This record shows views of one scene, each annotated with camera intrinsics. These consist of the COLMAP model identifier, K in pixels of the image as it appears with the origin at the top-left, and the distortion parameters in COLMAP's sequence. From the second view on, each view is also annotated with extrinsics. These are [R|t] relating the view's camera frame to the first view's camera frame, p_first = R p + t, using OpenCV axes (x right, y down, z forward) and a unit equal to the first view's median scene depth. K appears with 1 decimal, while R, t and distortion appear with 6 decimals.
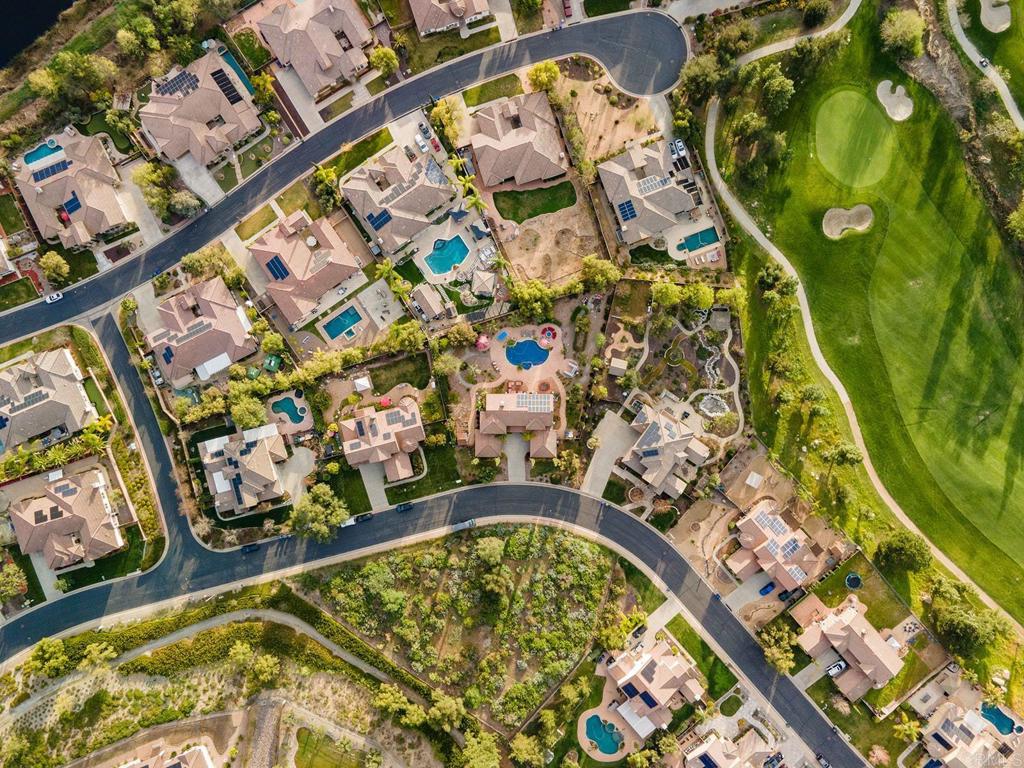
lens RADIAL K [[755.8, 0, 508.6], [0, 755.8, 384.8], [0, 0, 1]] dist [0.050335, -0.026695]
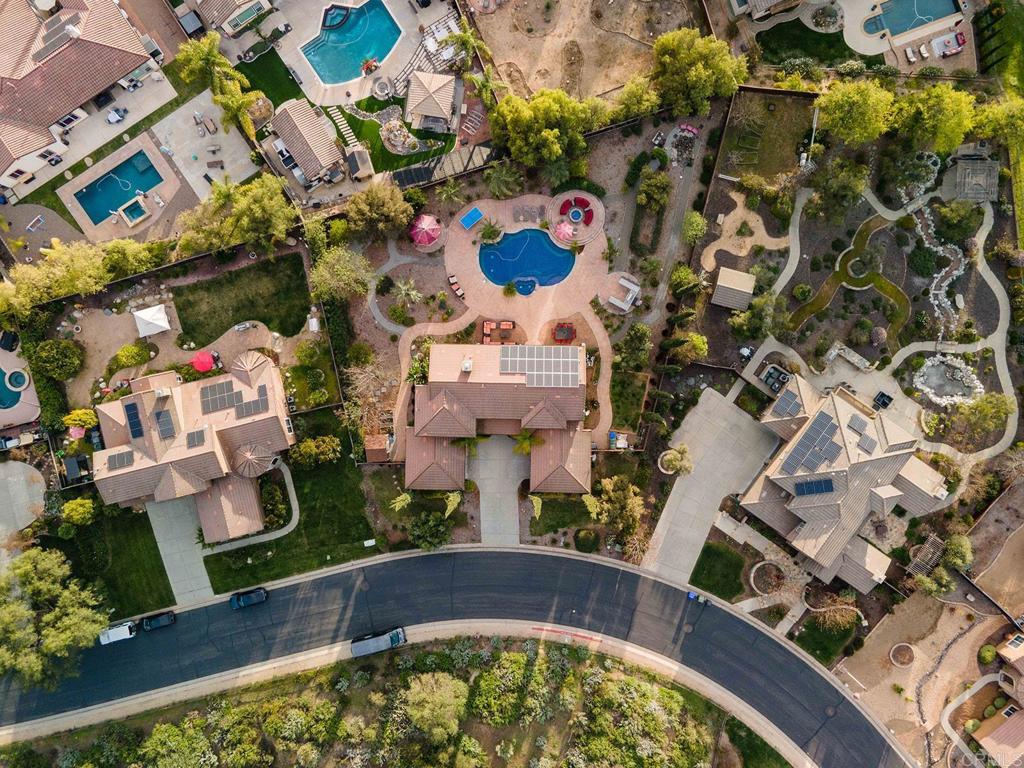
lens RADIAL K [[755.8, 0, 517.7], [0, 755.8, 383.1], [0, 0, 1]] dist [0.050335, -0.026695]
pose [[0.999778, 0.014124, 0.015614, 0.013372], [-0.013902, 0.999802, -0.014239, 0.038804], [-0.015812, 0.014019, 0.999777, 0.554149]]
